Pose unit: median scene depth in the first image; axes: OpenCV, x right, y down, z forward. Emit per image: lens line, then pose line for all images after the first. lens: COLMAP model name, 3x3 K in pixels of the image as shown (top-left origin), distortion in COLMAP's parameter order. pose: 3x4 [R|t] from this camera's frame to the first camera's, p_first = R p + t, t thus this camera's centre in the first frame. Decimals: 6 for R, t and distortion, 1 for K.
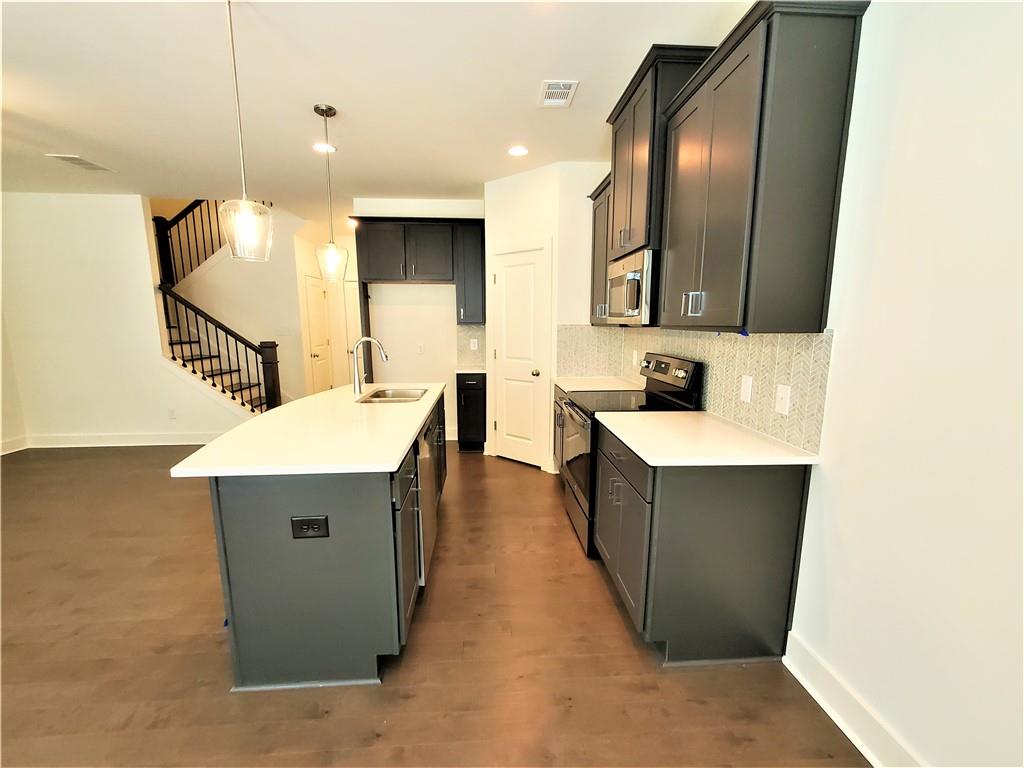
lens RADIAL K [[451.4, 0, 514.0], [0, 451.4, 397.8], [0, 0, 1]] dist [0.002150, 0.002711]
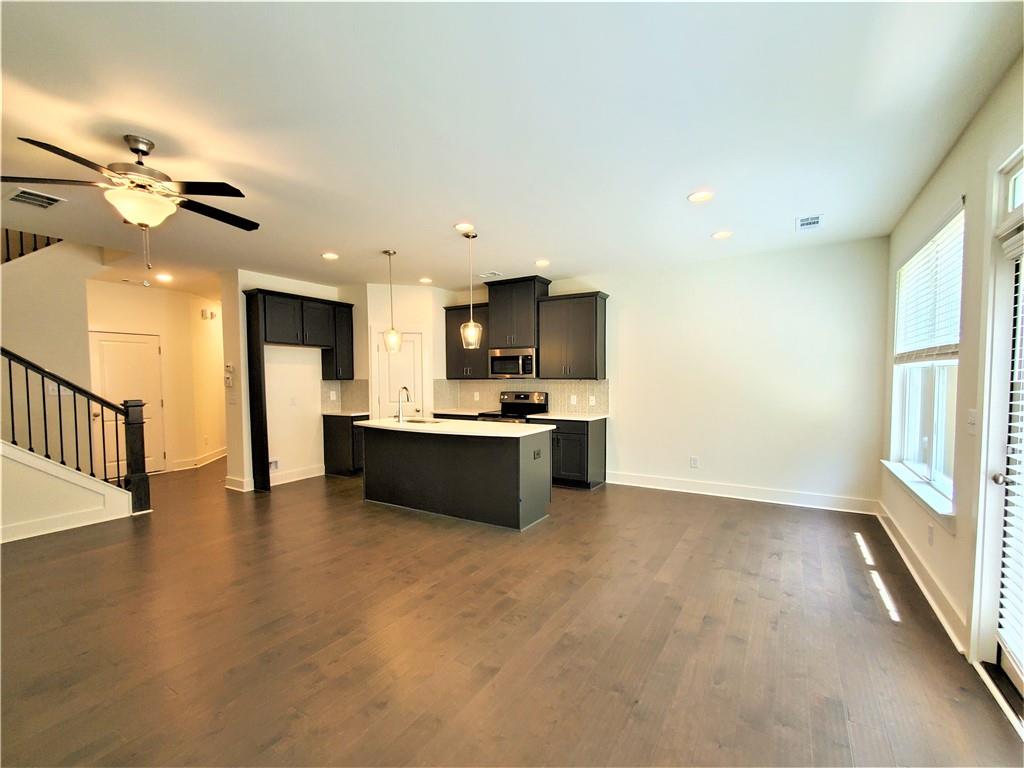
lens RADIAL K [[451.4, 0, 516.3], [0, 451.4, 398.8], [0, 0, 1]] dist [0.002150, 0.002711]
pose [[0.573964, -0.039966, 0.817905, -0.929288], [0.141494, 0.988625, -0.050985, 0.031042], [-0.806564, 0.144992, 0.573090, -0.154543]]
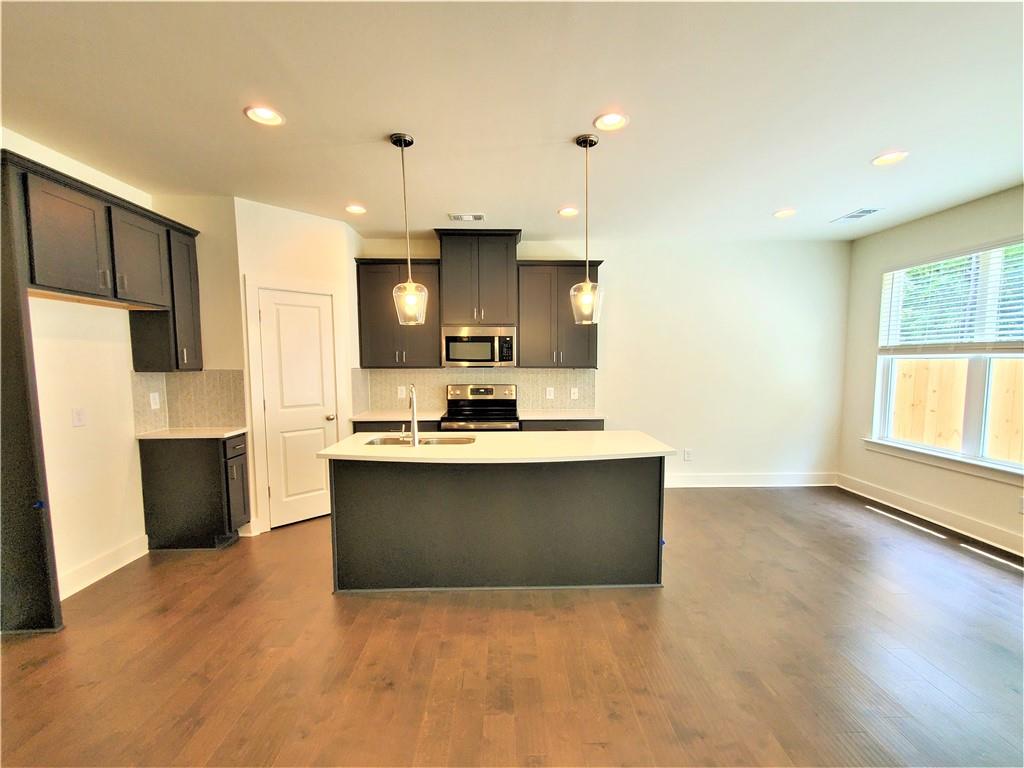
lens RADIAL K [[451.4, 0, 516.8], [0, 451.4, 397.9], [0, 0, 1]] dist [0.002150, 0.002711]
pose [[0.032369, -0.081703, 0.996131, -0.825314], [0.169480, 0.982669, 0.075091, -0.091550], [-0.985002, 0.166393, 0.045655, 0.494065]]
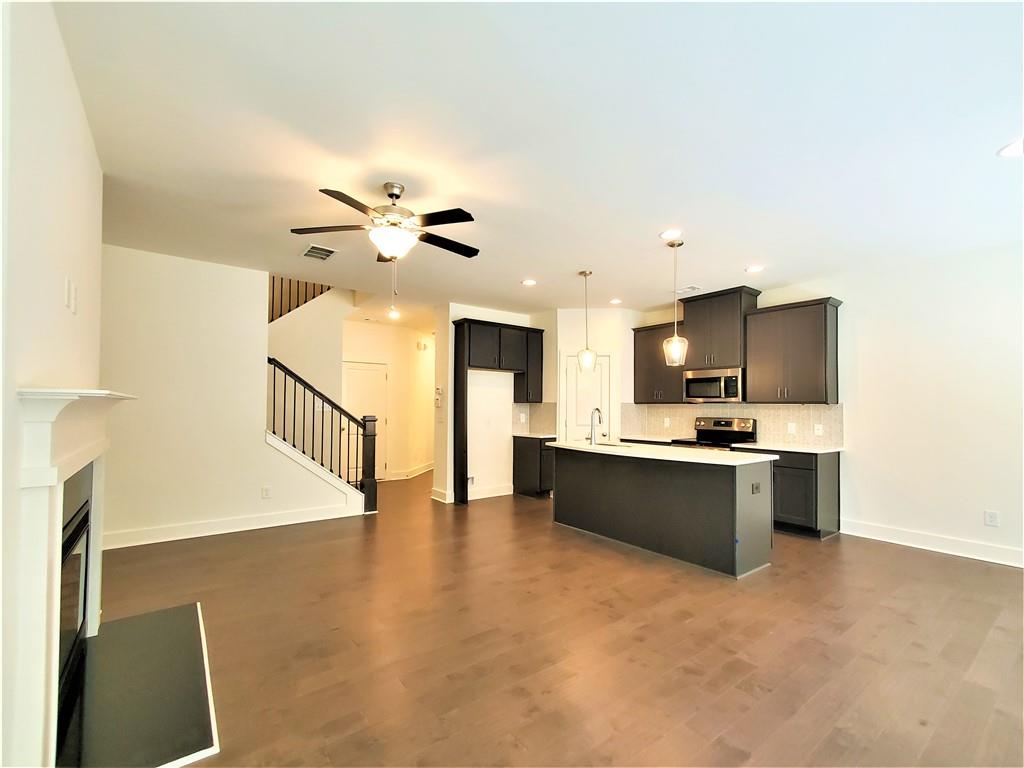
lens RADIAL K [[451.4, 0, 515.9], [0, 451.4, 399.9], [0, 0, 1]] dist [0.002150, 0.002711]
pose [[0.832176, 0.018298, 0.554209, -0.934348], [0.083094, 0.984055, -0.157260, 0.039741], [-0.548250, 0.176920, 0.817387, -0.081957]]
